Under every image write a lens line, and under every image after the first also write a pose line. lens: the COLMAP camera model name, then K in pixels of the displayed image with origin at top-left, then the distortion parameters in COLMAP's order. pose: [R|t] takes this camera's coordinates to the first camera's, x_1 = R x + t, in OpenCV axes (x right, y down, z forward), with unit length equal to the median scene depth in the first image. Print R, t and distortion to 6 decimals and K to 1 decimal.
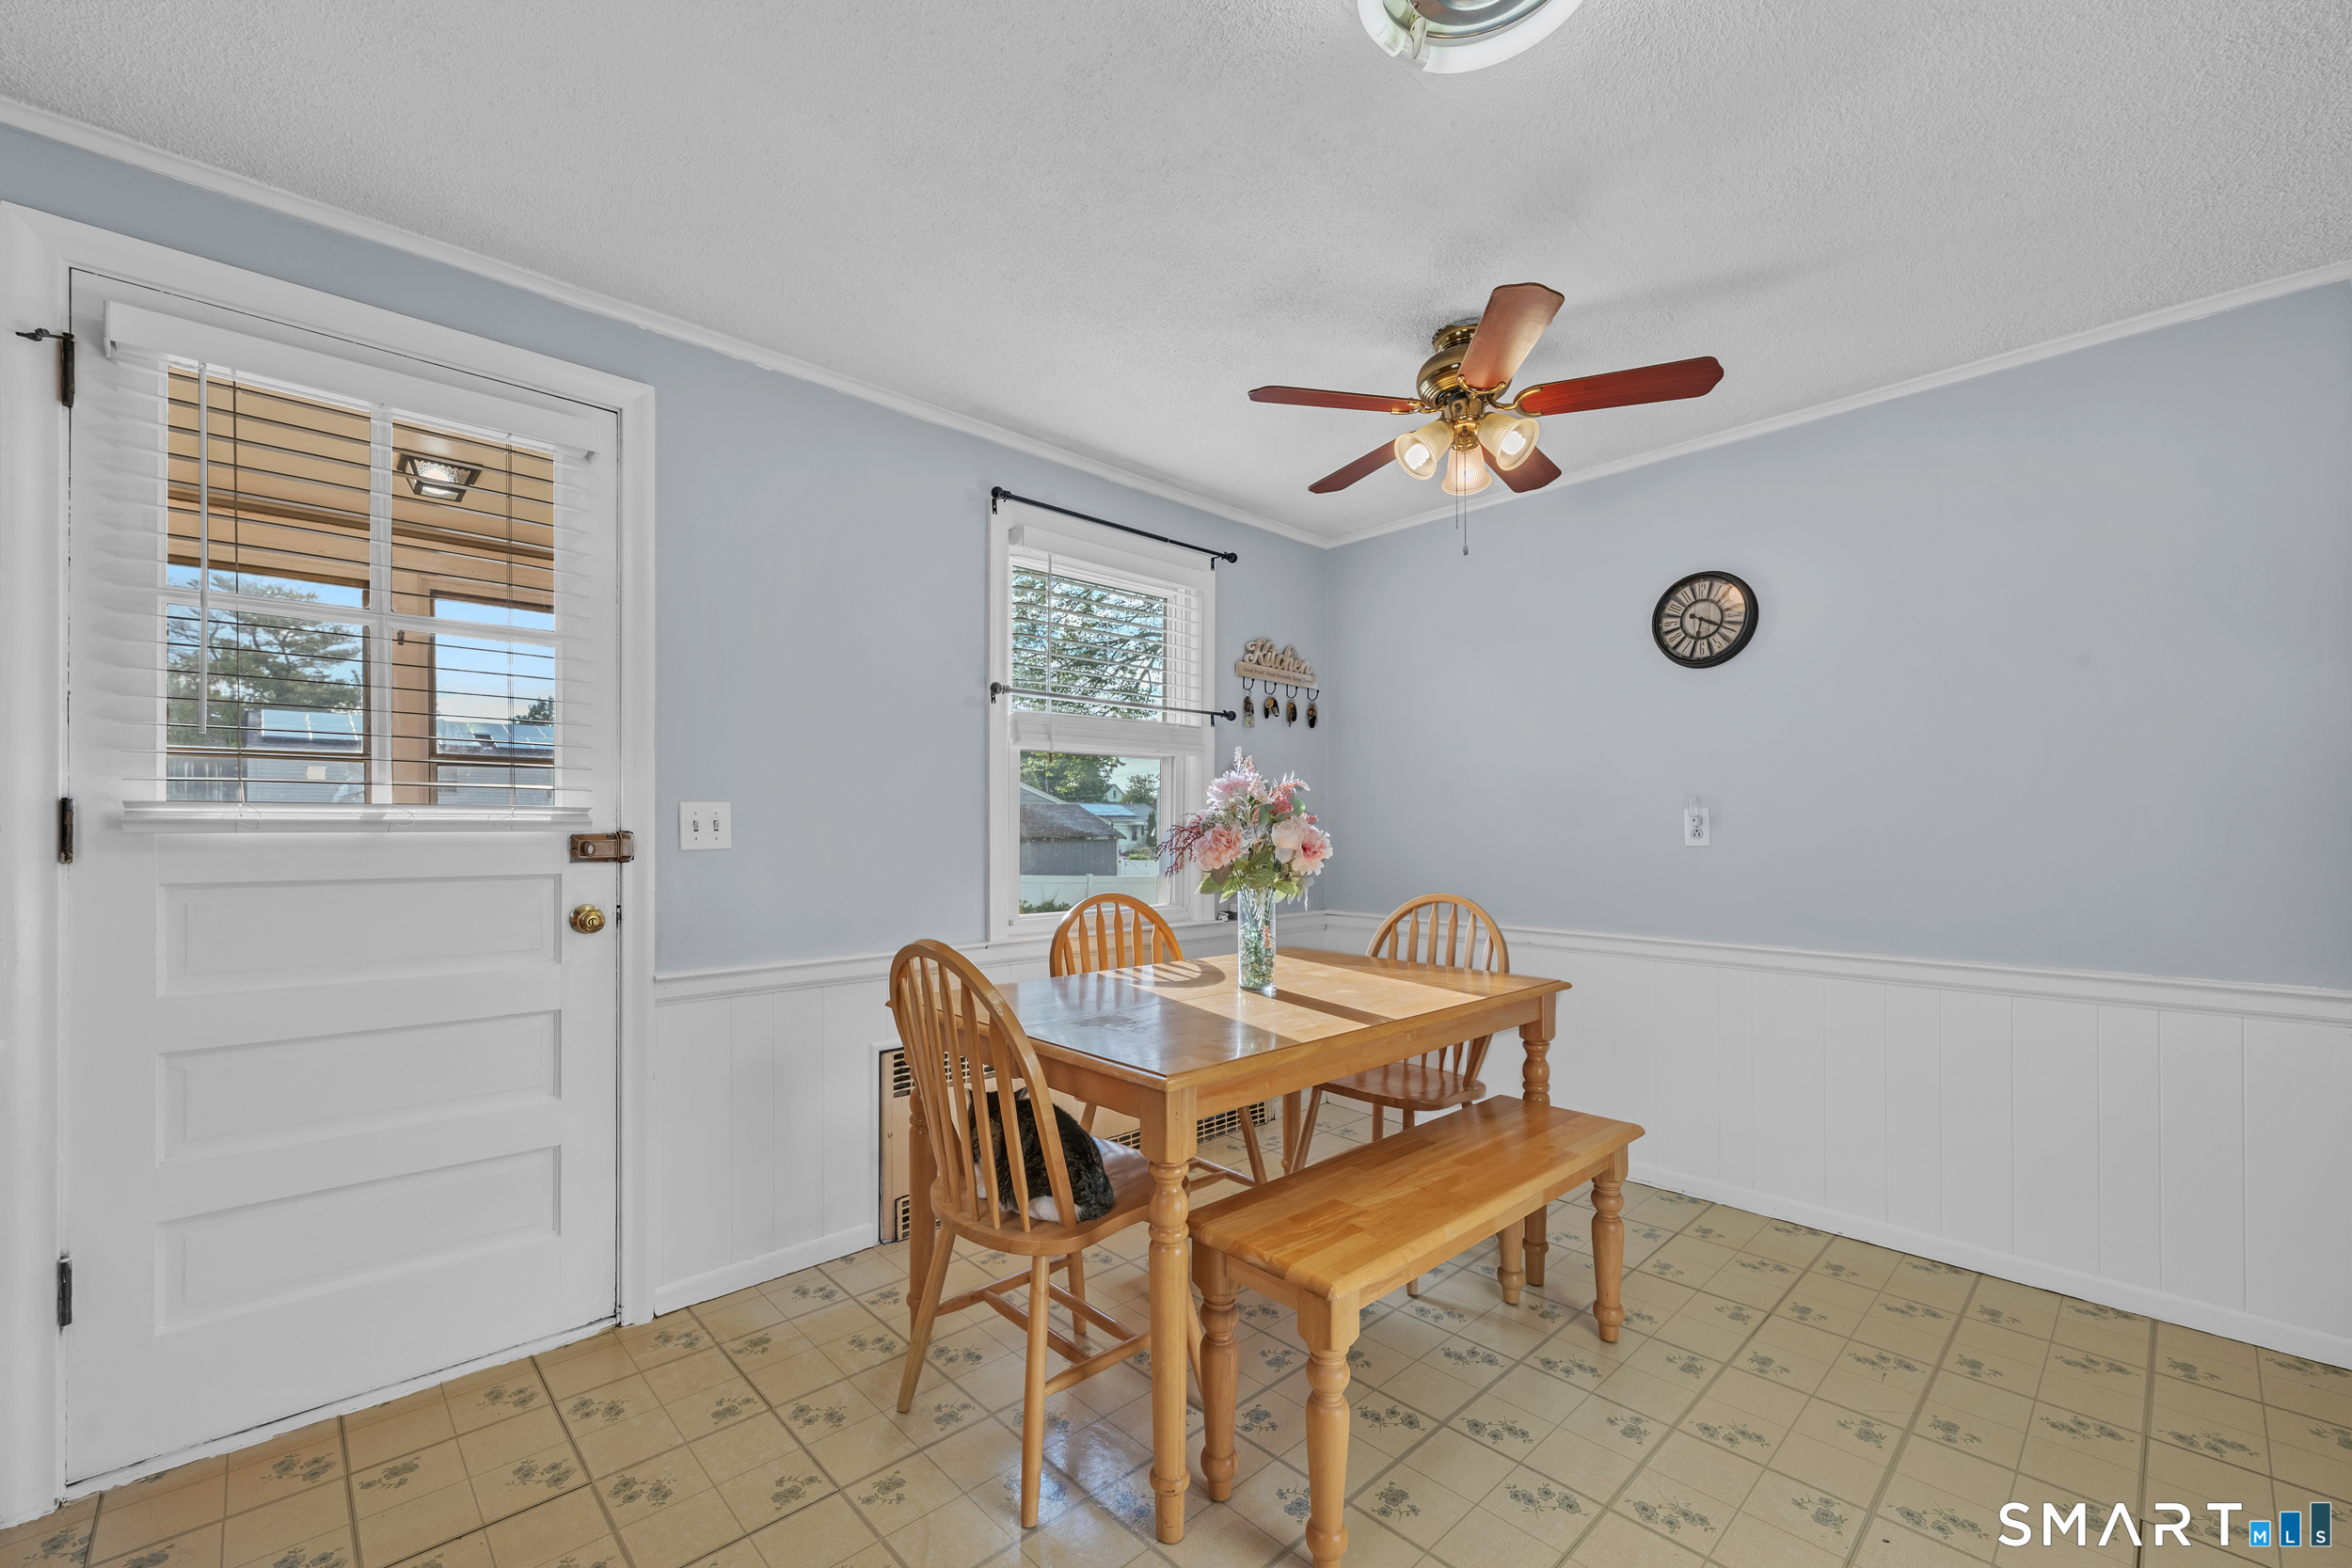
lens RADIAL K [[963.4, 0, 1182.7], [0, 963.4, 818.6], [0, 0, 1]] dist [-0.001453, -0.000229]
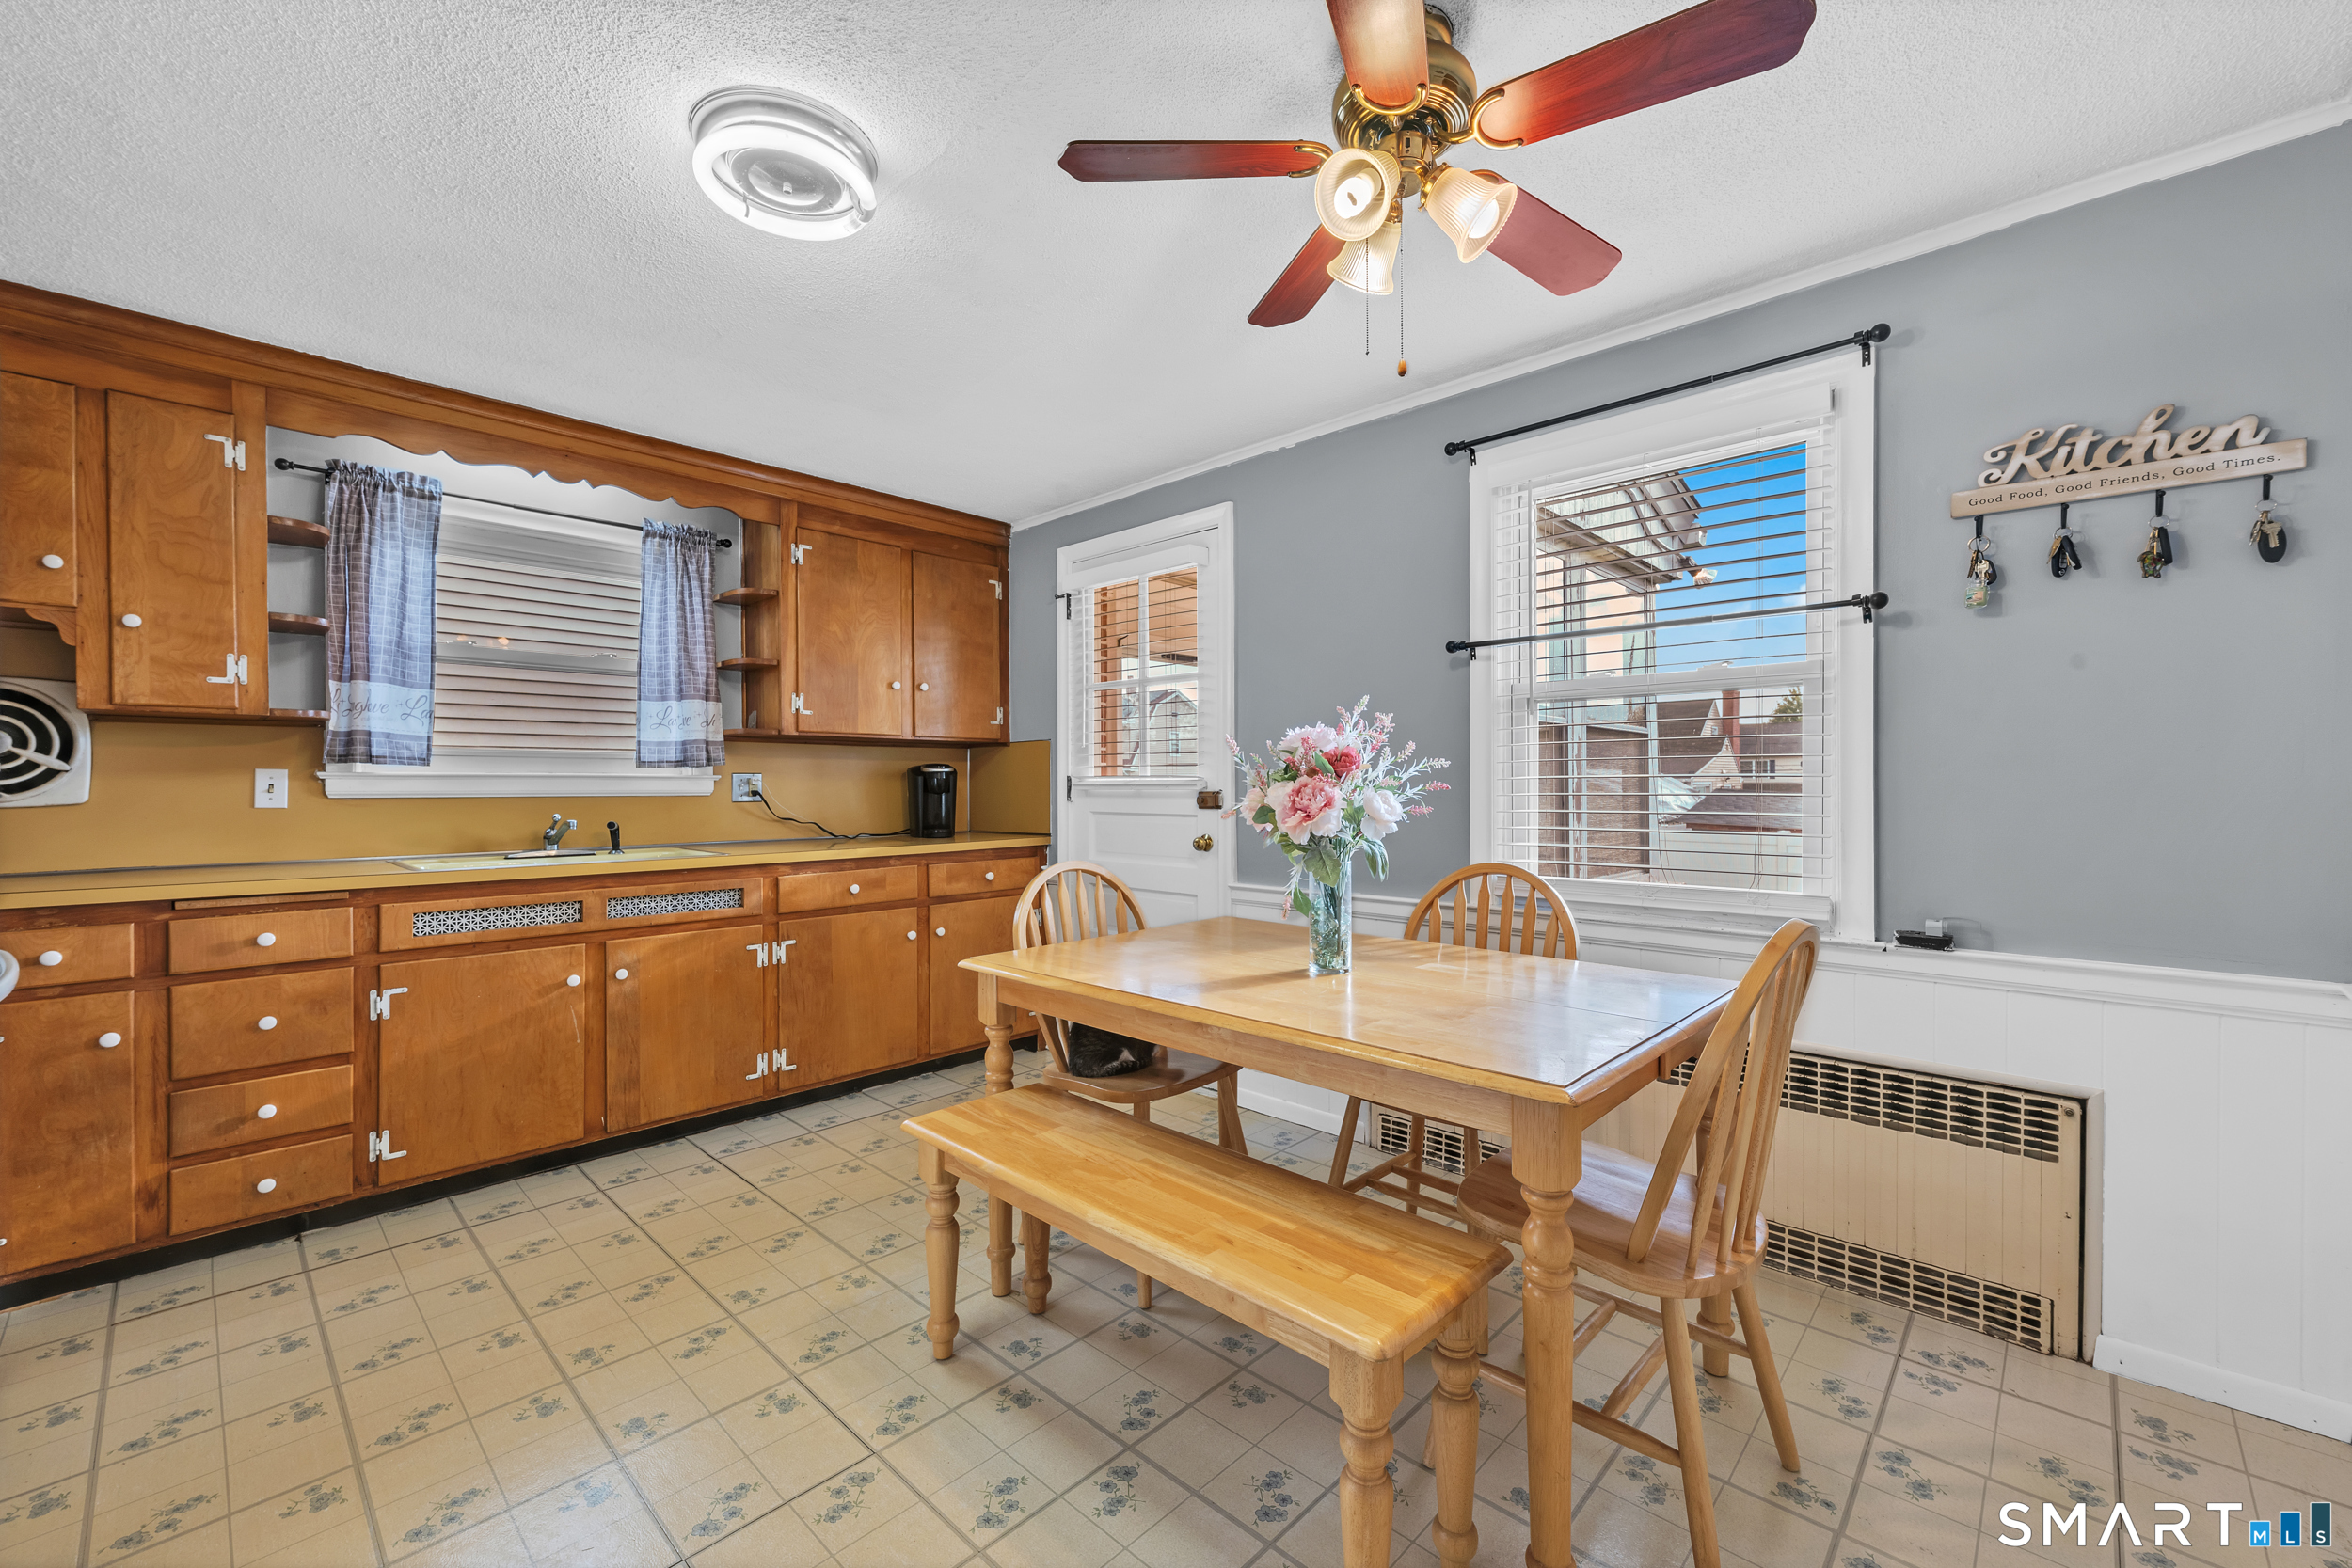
lens RADIAL K [[932.9, 0, 1129.8], [0, 932.9, 783.2], [0, 0, 1]] dist [0.000370, -0.000025]
pose [[0.014441, -0.002868, -0.999892, 0.756110], [0.007847, 0.999965, -0.002755, 0.003563], [0.999865, -0.007806, 0.014463, 0.655240]]
